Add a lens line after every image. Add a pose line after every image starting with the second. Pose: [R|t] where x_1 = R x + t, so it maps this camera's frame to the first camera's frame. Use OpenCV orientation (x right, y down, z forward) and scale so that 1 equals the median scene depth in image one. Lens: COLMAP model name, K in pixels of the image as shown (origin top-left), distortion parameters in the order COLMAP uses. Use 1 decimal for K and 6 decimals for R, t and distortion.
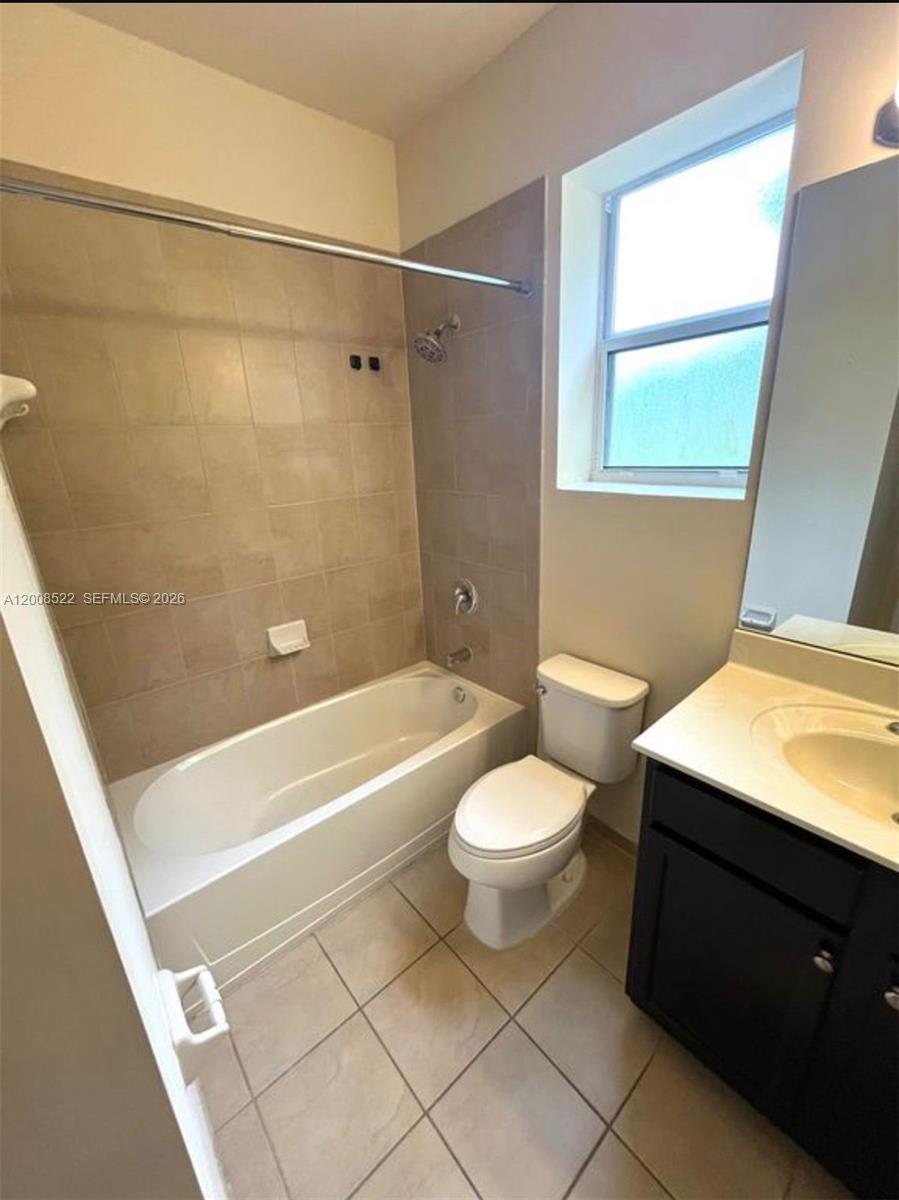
lens RADIAL K [[489.7, 0, 451.9], [0, 489.7, 602.9], [0, 0, 1]] dist [-0.000311, -0.000134]
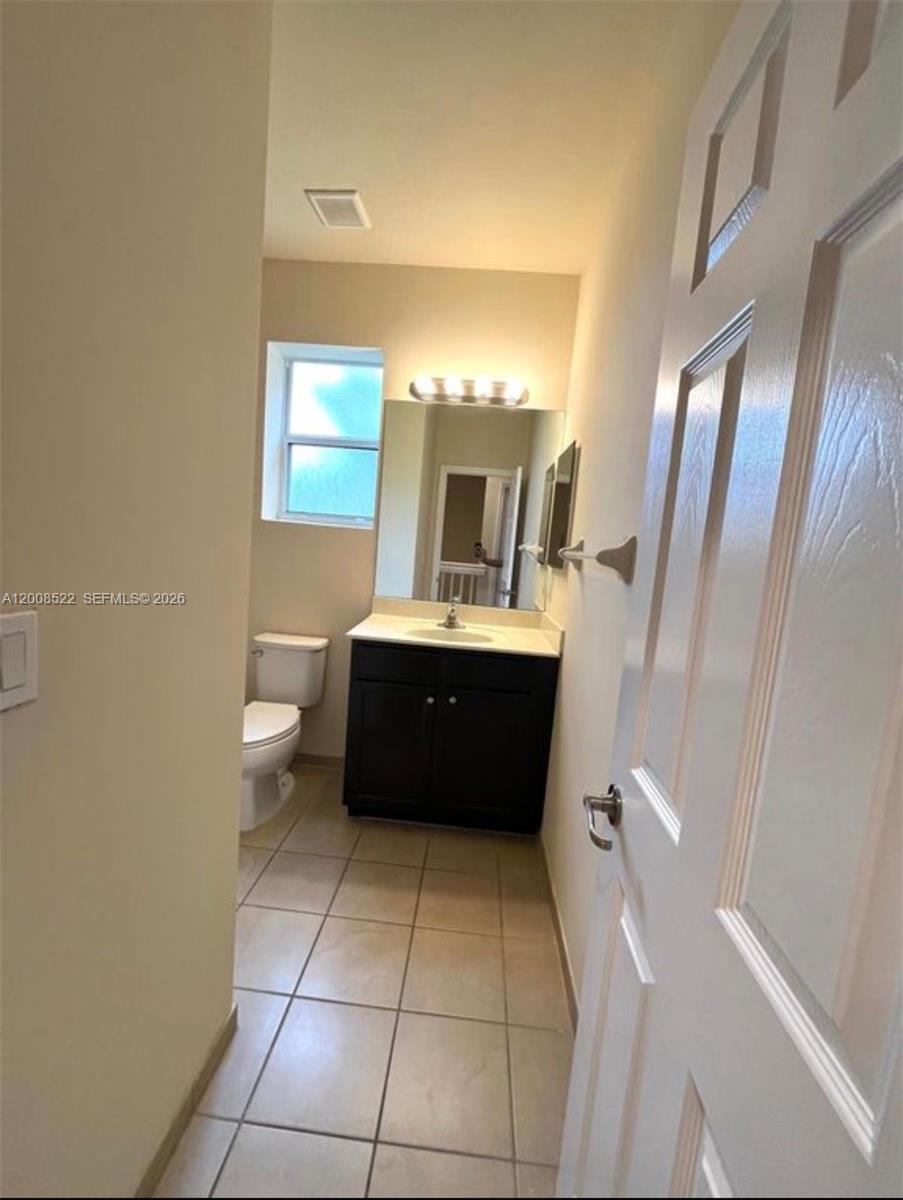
lens RADIAL K [[489.7, 0, 453.9], [0, 489.7, 602.9], [0, 0, 1]] dist [-0.000311, -0.000134]
pose [[0.693151, 0.014233, 0.720651, -0.515929], [0.115183, 0.984770, -0.130237, 0.321737], [-0.711529, 0.173281, 0.680955, -0.461475]]
